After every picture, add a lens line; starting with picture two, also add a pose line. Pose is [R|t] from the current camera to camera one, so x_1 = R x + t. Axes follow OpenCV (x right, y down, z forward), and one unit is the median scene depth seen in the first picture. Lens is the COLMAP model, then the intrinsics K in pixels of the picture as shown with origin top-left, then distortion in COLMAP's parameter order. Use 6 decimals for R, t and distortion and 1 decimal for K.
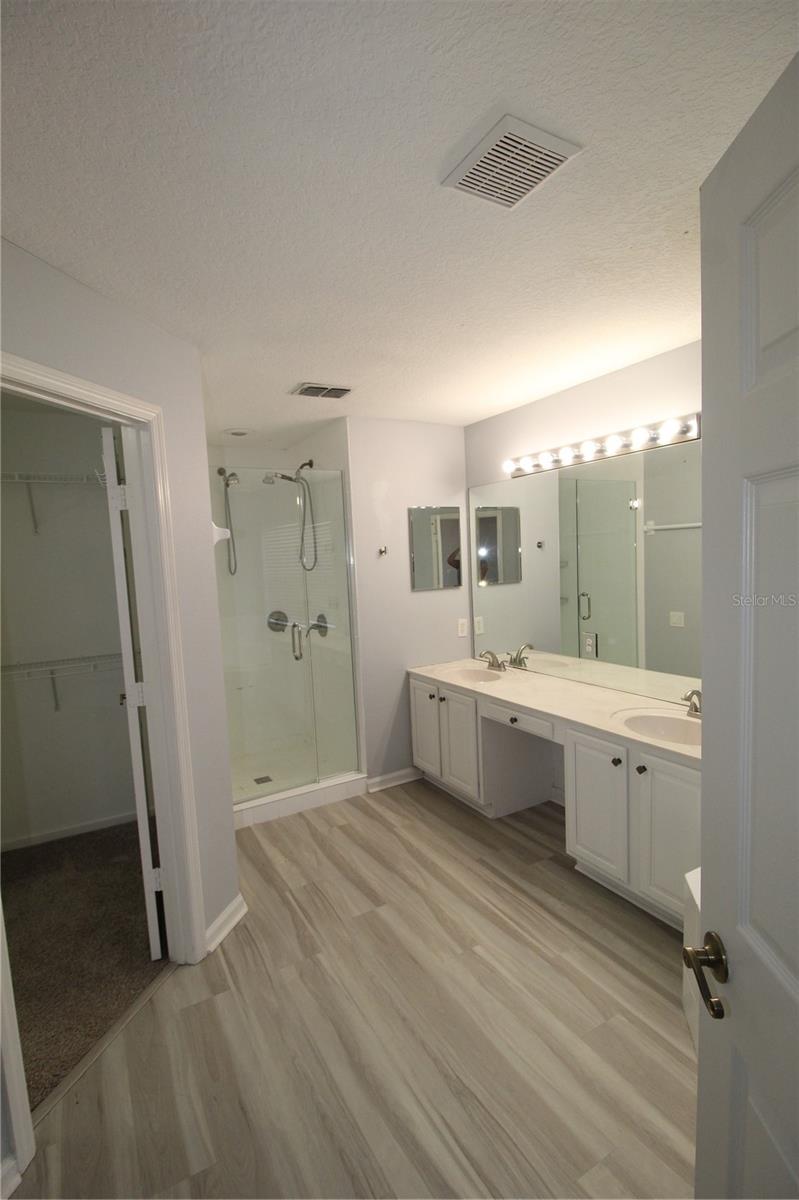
lens RADIAL K [[561.9, 0, 397.6], [0, 561.9, 600.7], [0, 0, 1]] dist [-0.010557, -0.007932]
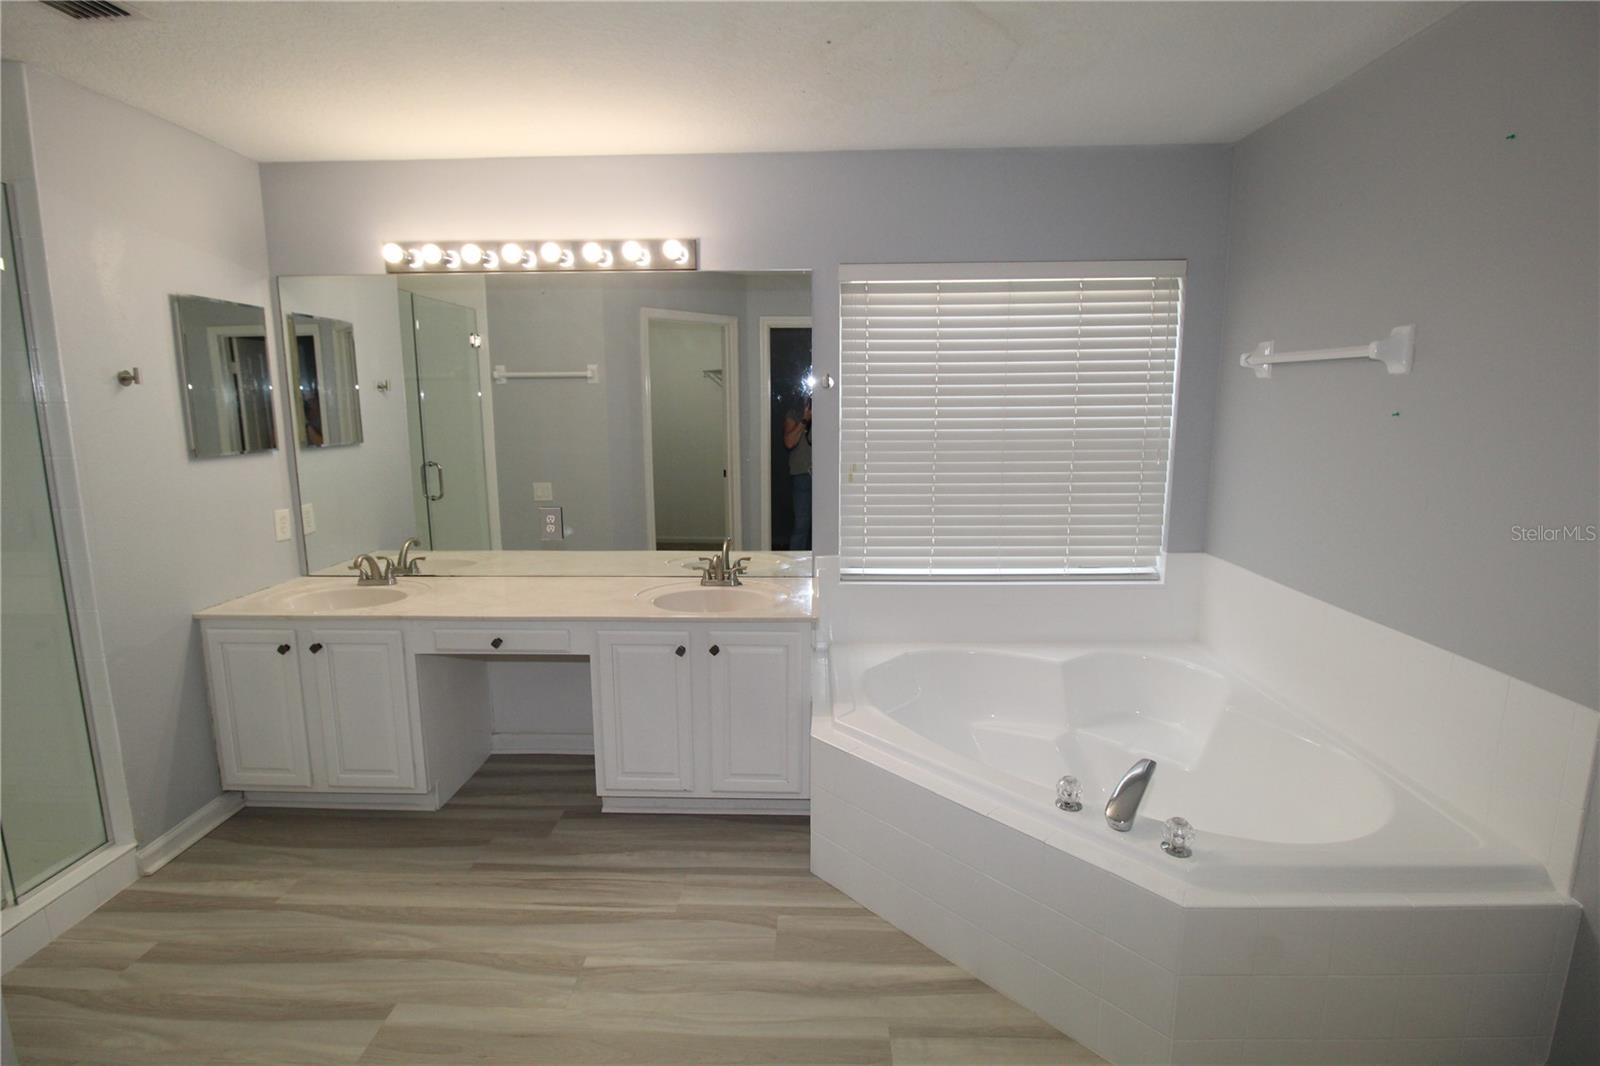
lens RADIAL K [[749.2, 0, 776.1], [0, 749.2, 517.0], [0, 0, 1]] dist [-0.010557, -0.007932]
pose [[0.510493, -0.080704, 0.856086, -0.320720], [0.049207, 0.996696, 0.064617, 0.019570], [-0.858473, 0.009139, 0.512778, 0.219358]]
